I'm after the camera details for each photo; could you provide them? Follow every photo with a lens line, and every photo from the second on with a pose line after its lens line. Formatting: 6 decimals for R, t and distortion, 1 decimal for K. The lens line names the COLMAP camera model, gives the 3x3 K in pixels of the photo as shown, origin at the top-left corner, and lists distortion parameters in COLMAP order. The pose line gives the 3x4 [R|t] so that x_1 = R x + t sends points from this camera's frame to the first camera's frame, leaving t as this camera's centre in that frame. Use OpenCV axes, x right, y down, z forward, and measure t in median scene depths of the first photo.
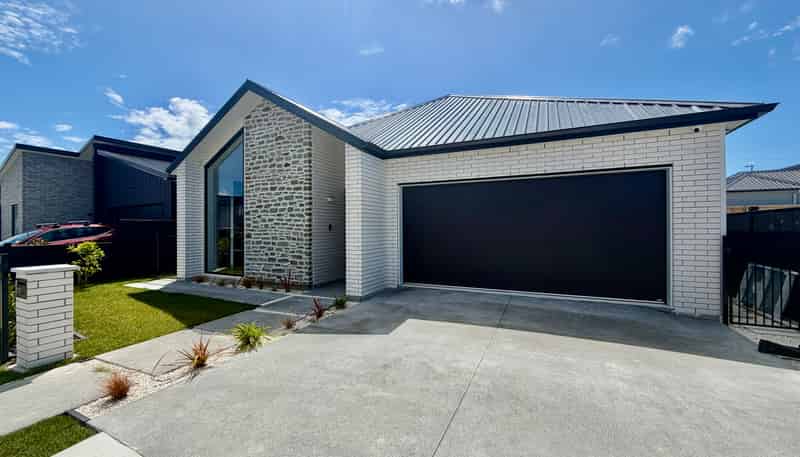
lens RADIAL K [[318.8, 0, 398.7], [0, 318.8, 230.6], [0, 0, 1]] dist [0.002318, -0.000354]
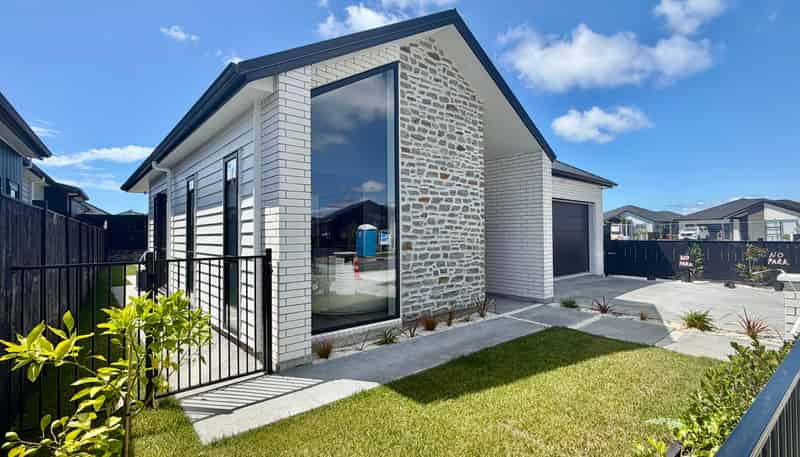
lens RADIAL K [[363.4, 0, 397.0], [0, 363.4, 228.7], [0, 0, 1]] dist [0.003680, 0.000150]
pose [[0.414050, 0.013870, 0.910148, -1.155825], [0.007992, 0.999790, -0.018871, -0.004208], [-0.910219, 0.015087, 0.413853, 0.773143]]
